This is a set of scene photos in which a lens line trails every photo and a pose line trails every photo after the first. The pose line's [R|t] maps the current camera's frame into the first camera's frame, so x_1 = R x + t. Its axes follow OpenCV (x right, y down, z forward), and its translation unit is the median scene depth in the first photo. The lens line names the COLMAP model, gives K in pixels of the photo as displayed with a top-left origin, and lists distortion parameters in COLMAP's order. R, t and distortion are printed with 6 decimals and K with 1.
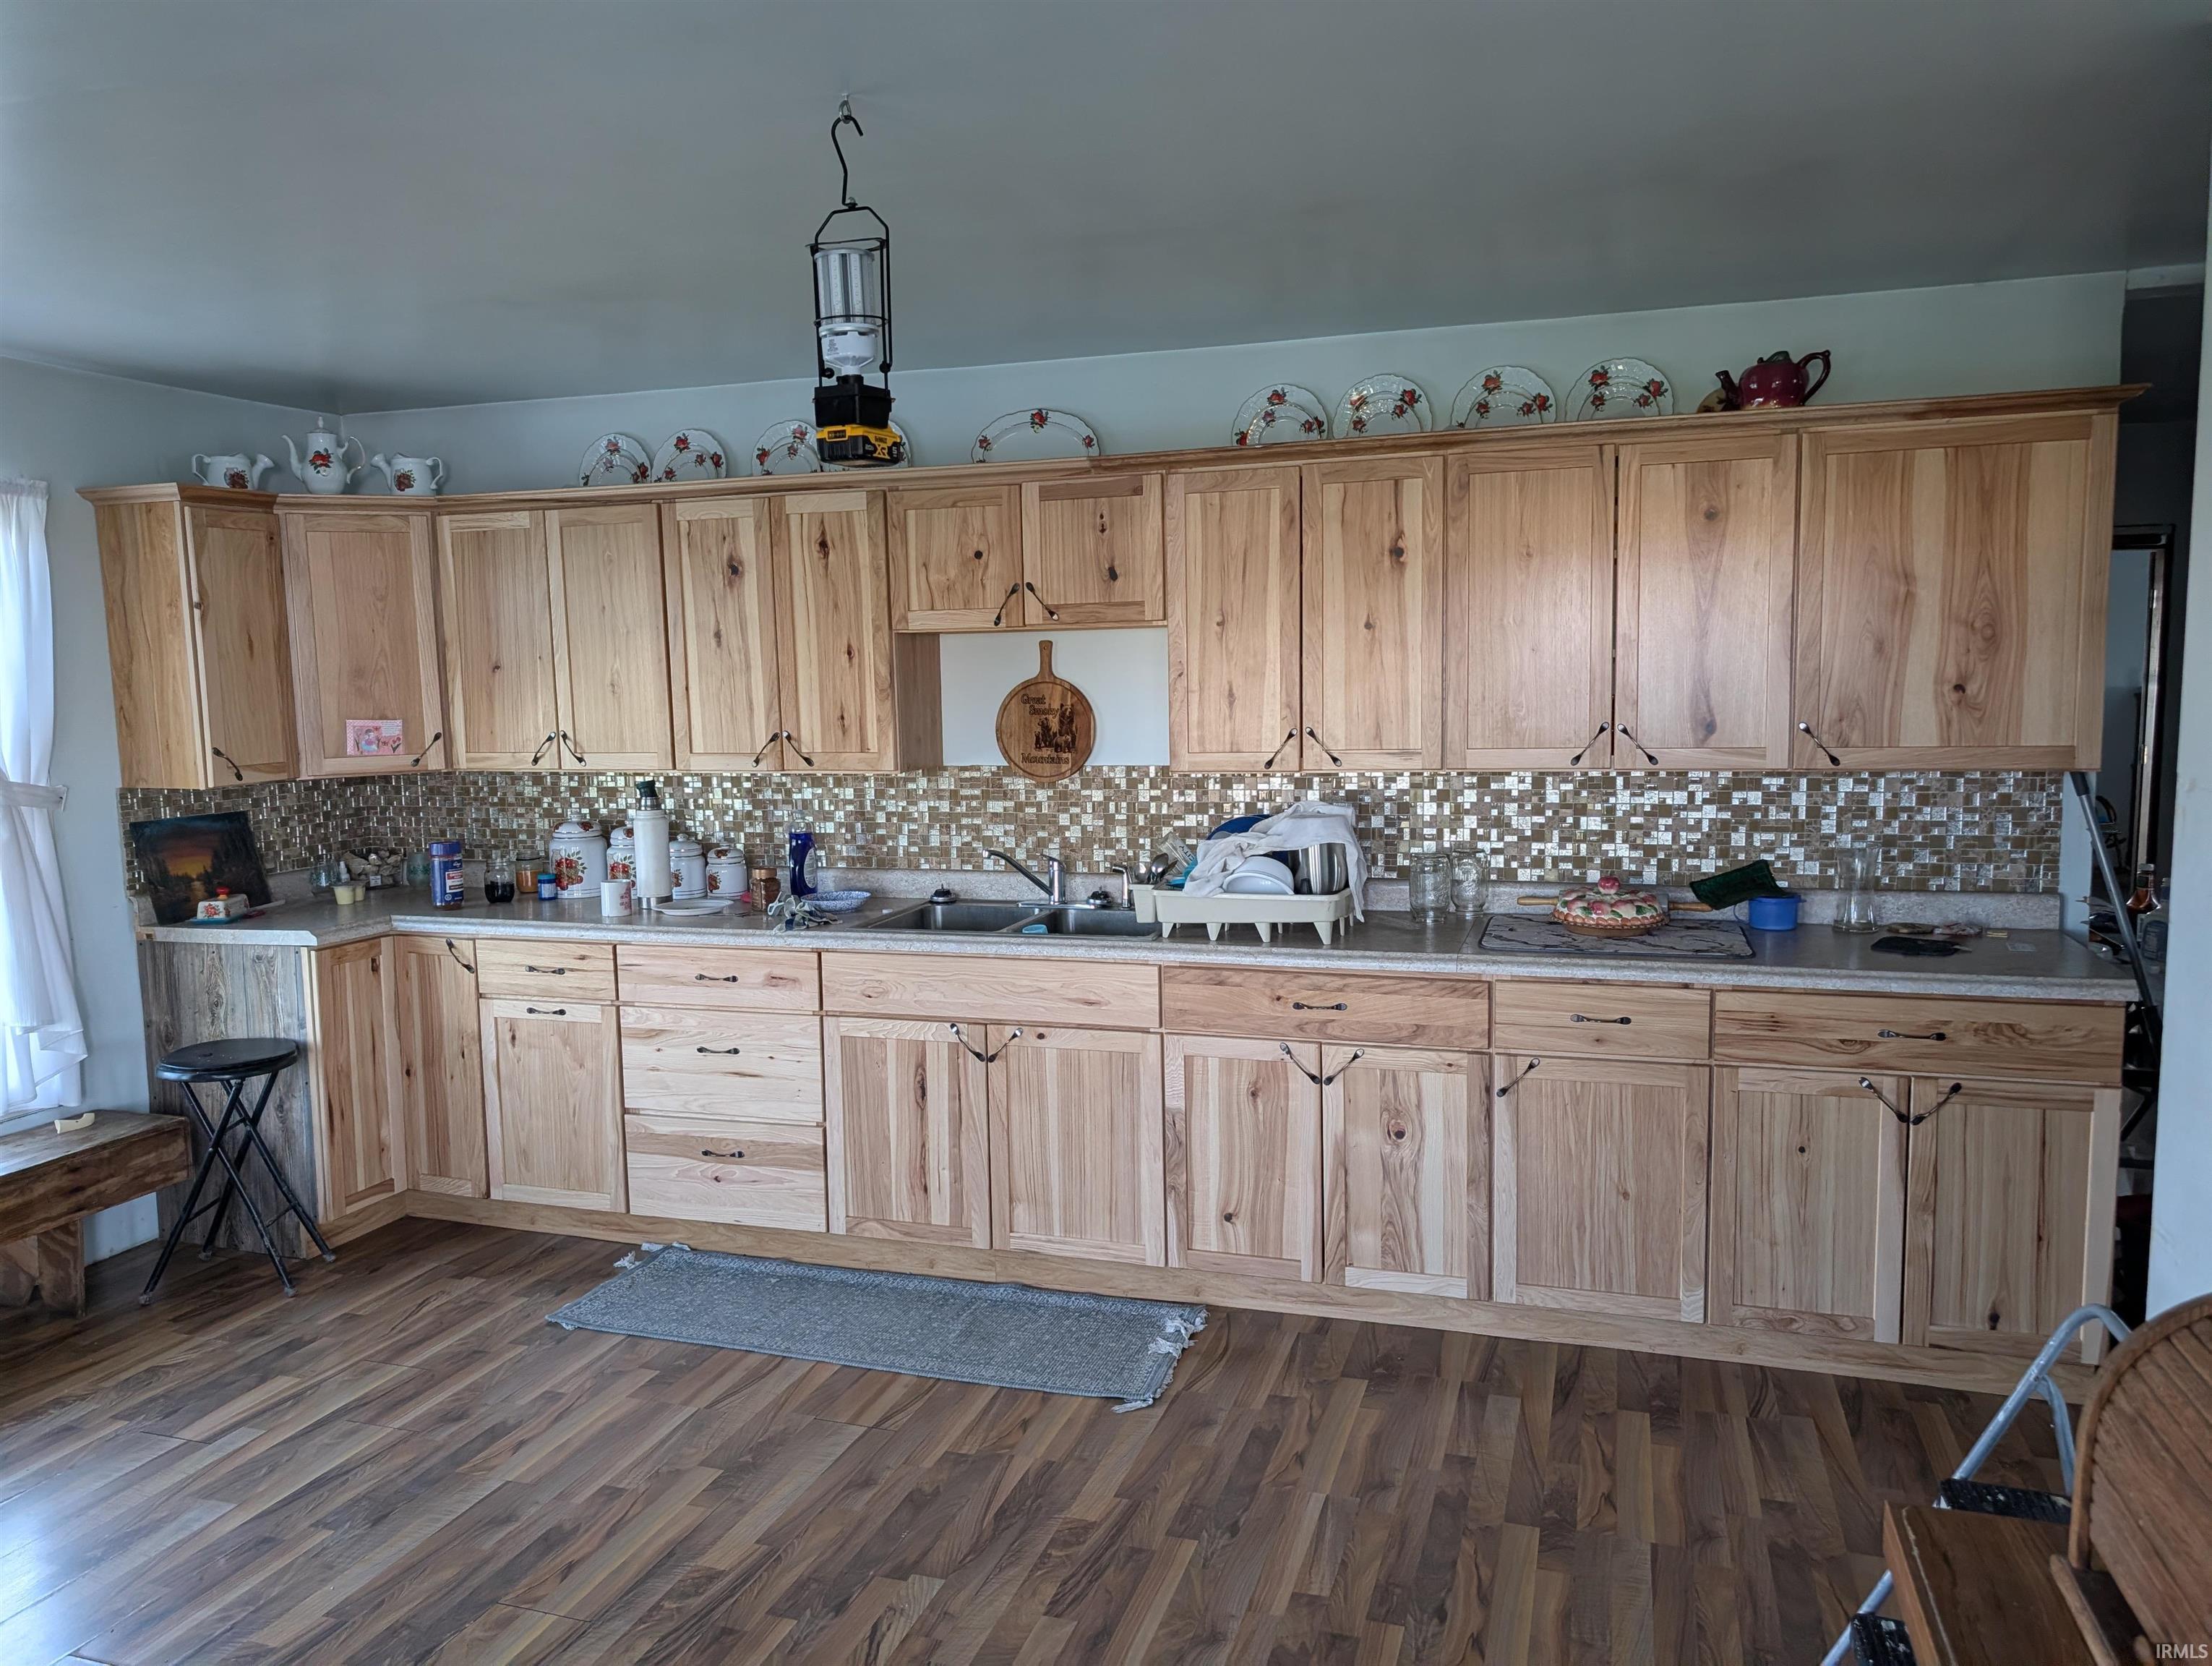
lens RADIAL K [[1550.1, 0, 1106.3], [0, 1550.1, 837.2], [0, 0, 1]] dist [0.010098, -0.013665]
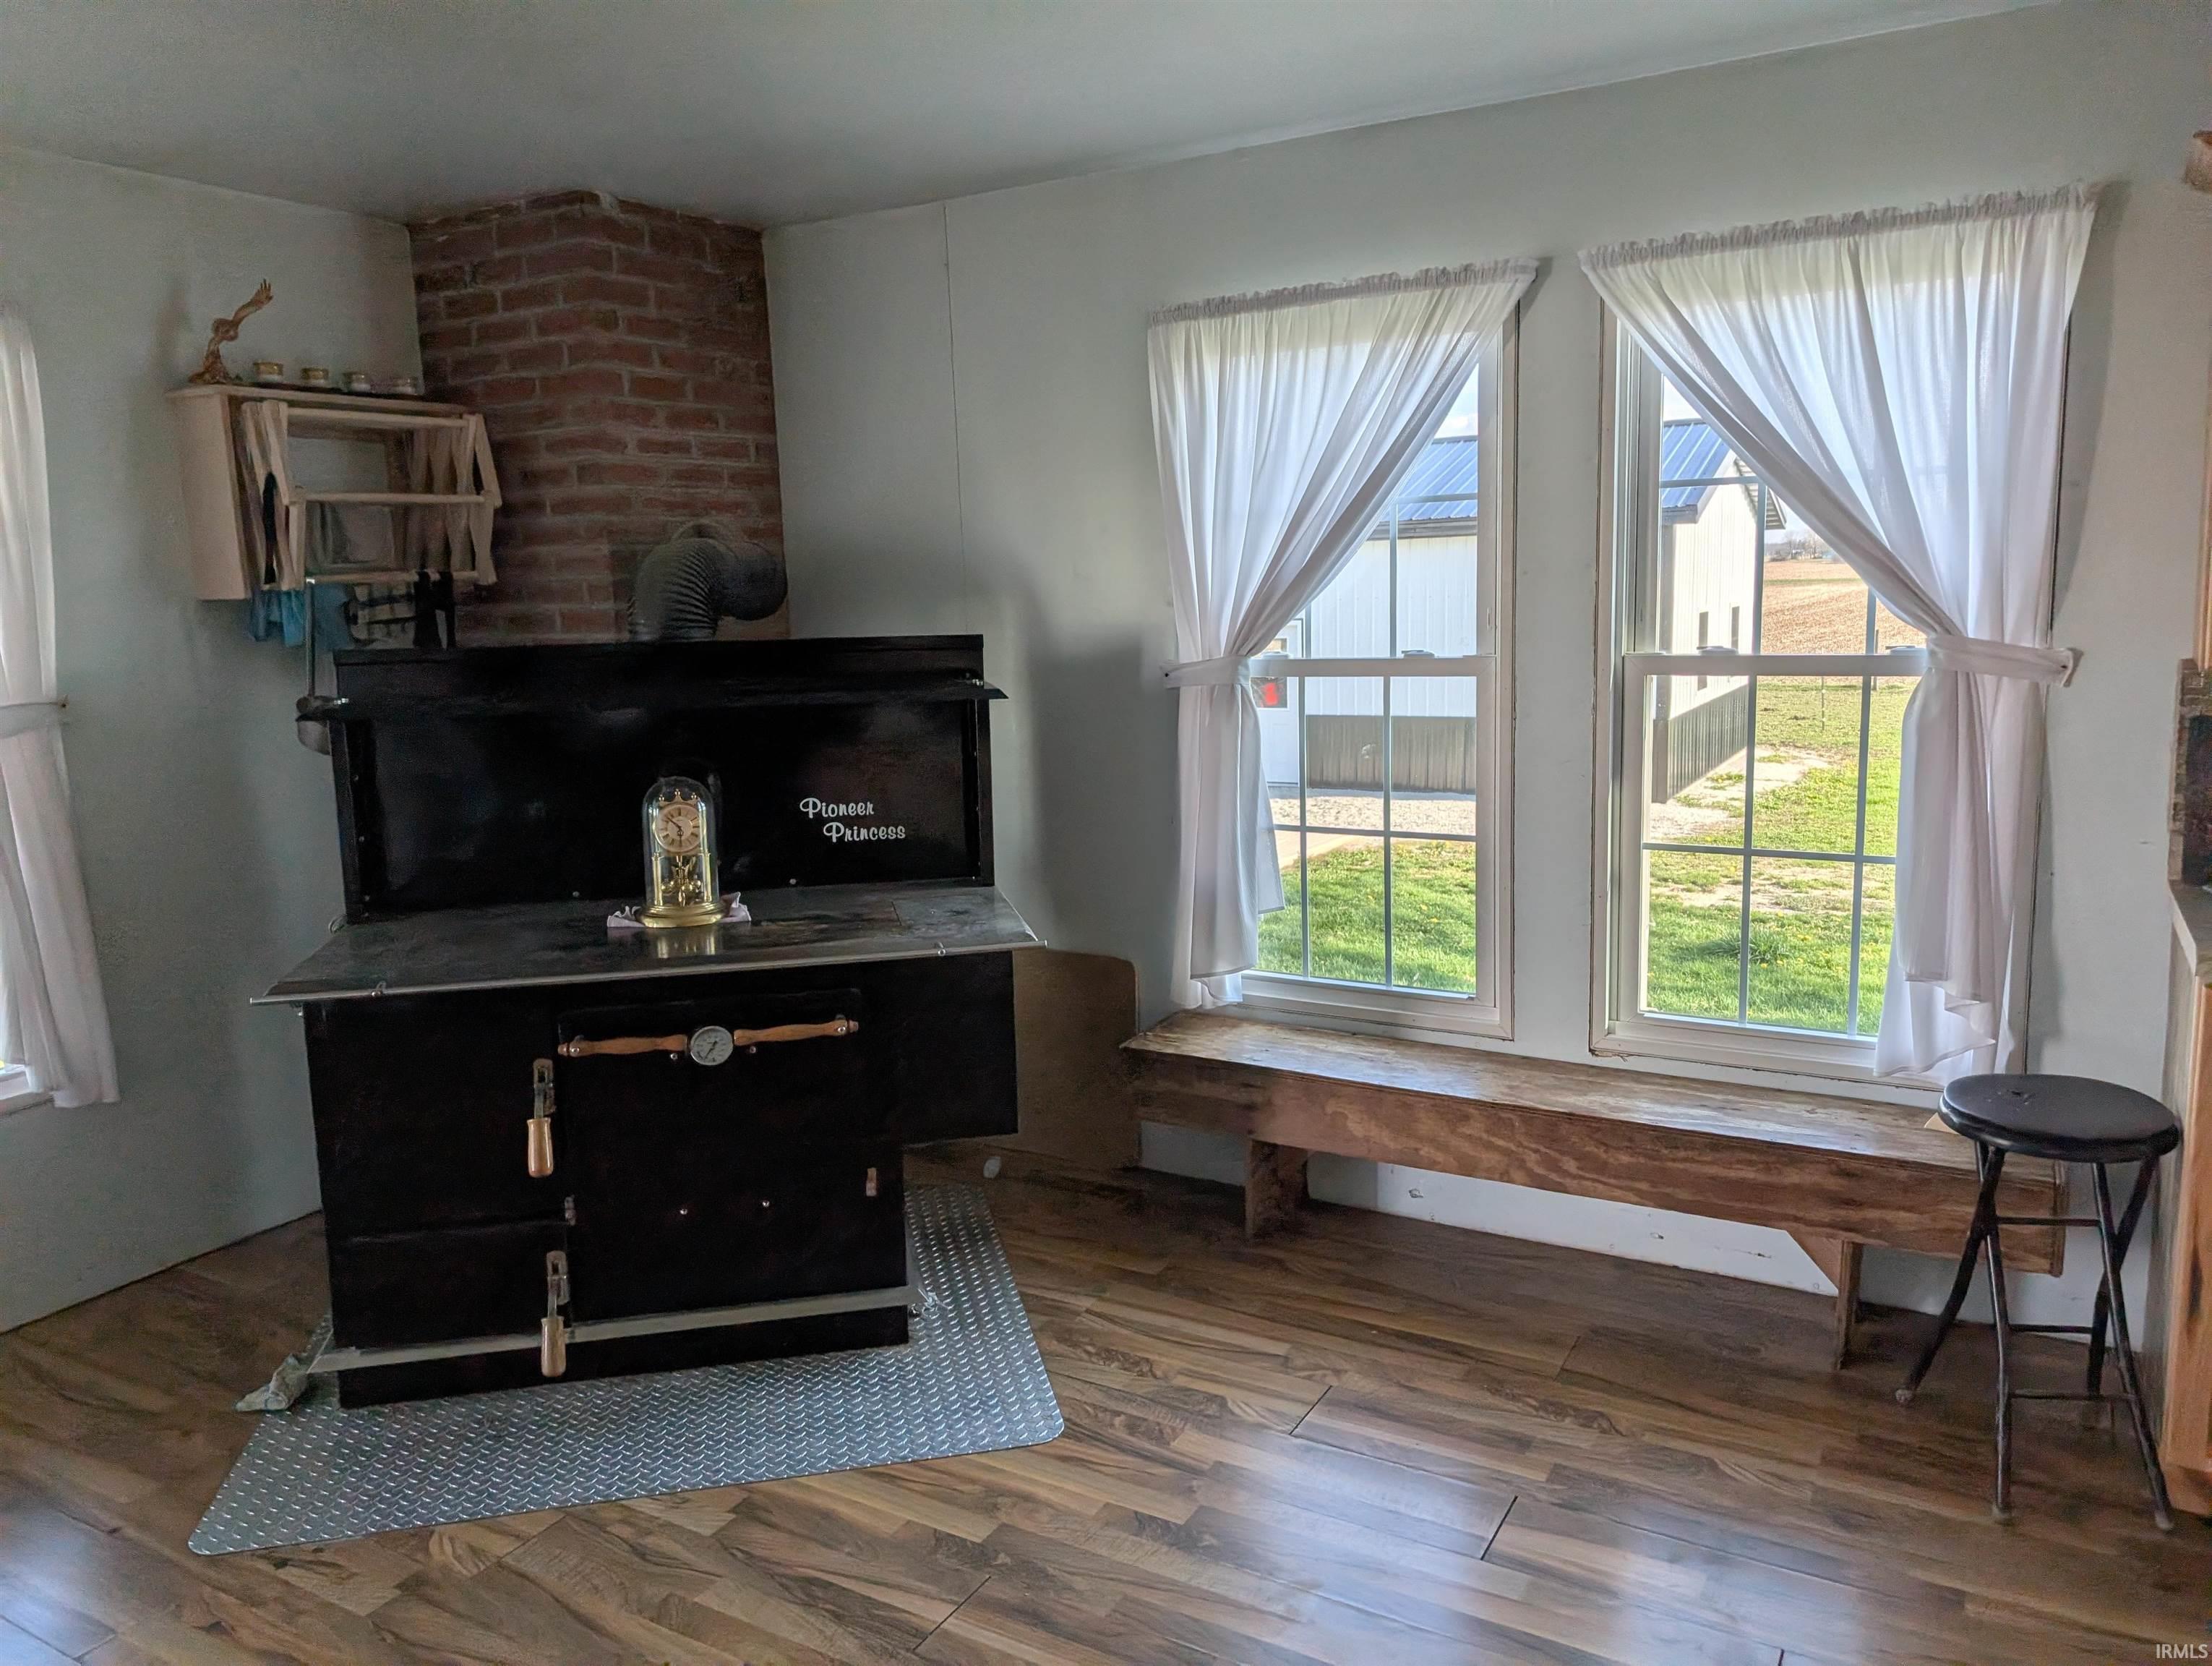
lens RADIAL K [[1550.1, 0, 1106.6], [0, 1550.1, 828.1], [0, 0, 1]] dist [0.010098, -0.013665]
pose [[-0.211678, 0.159970, -0.964159, 0.087356], [-0.075159, 0.980928, 0.179253, -0.051086], [0.974445, 0.110409, -0.195618, 0.809237]]
